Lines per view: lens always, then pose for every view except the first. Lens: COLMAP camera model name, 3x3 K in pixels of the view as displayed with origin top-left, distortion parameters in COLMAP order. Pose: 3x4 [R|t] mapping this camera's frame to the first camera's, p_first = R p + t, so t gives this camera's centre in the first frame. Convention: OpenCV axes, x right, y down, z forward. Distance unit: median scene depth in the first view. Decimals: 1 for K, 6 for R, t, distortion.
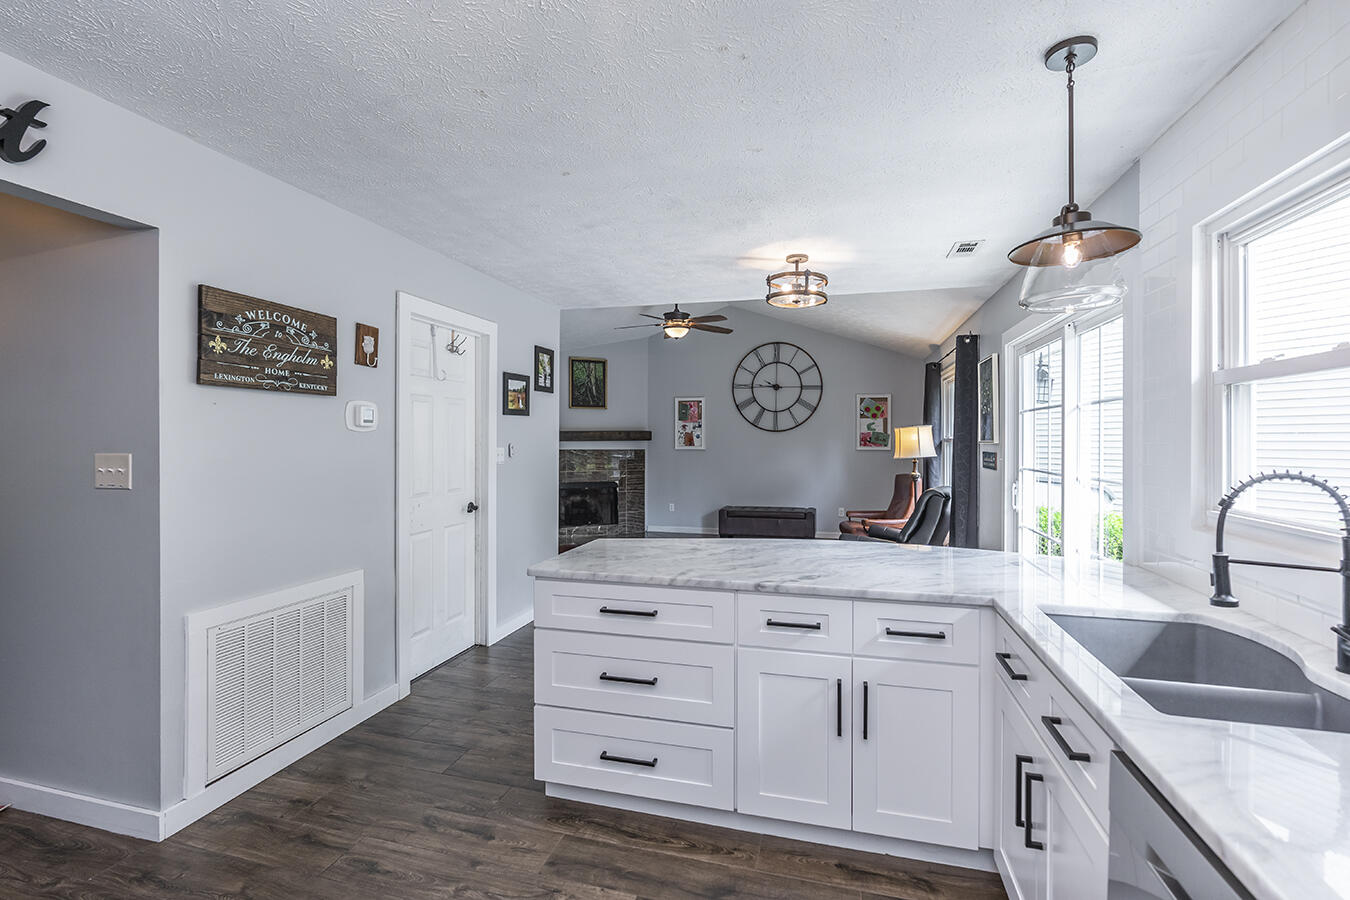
lens RADIAL K [[624.6, 0, 671.5], [0, 624.6, 443.3], [0, 0, 1]] dist [-0.011056, 0.000076]
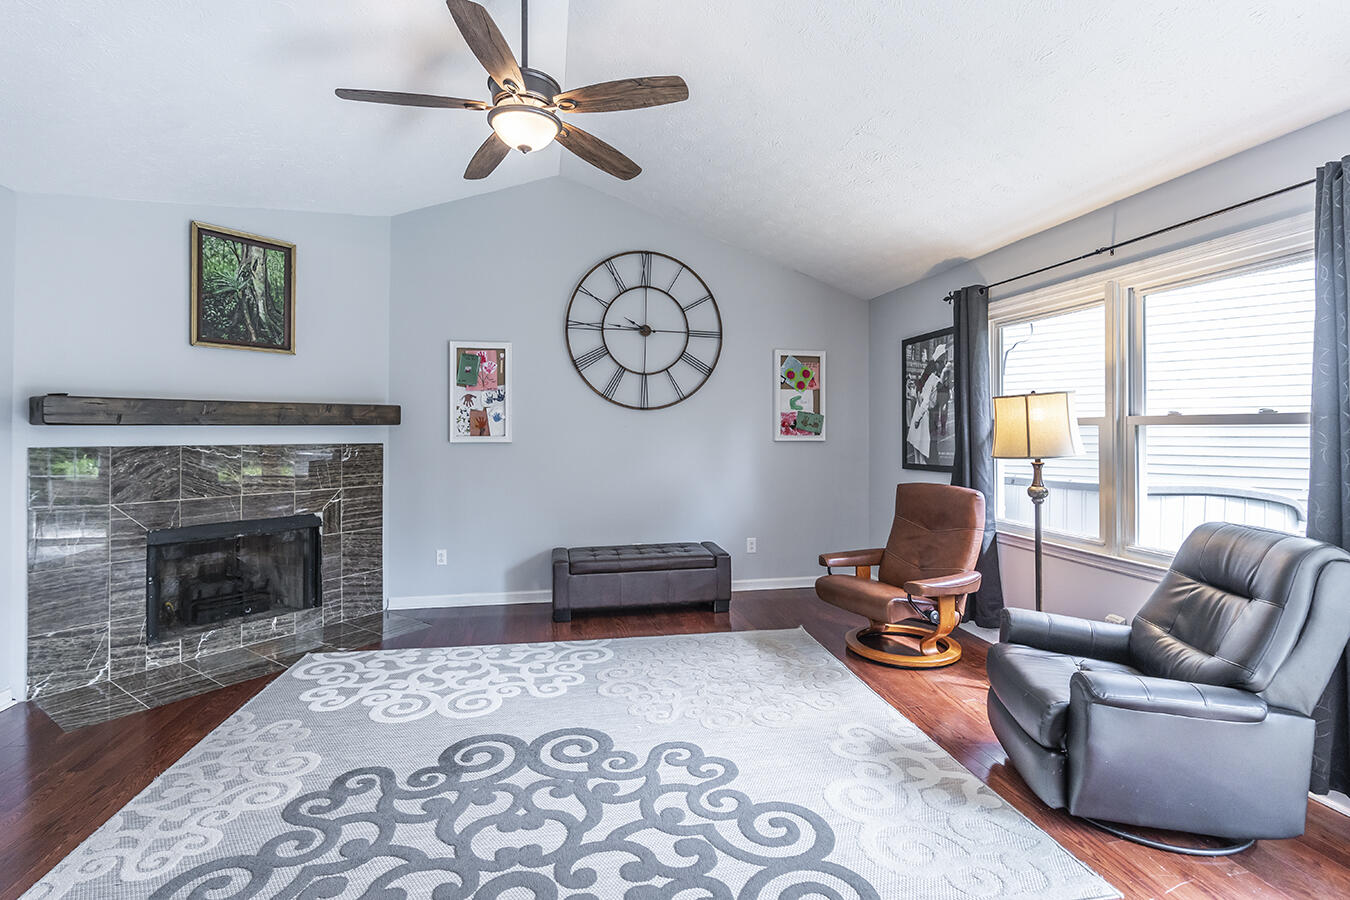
lens RADIAL K [[624.6, 0, 673.8], [0, 624.6, 426.5], [0, 0, 1]] dist [-0.011056, 0.000076]
pose [[0.894713, 0.001760, 0.446638, -0.059624], [0.003459, 0.999935, -0.010870, 0.002727], [-0.446628, 0.011270, 0.894649, 0.482652]]
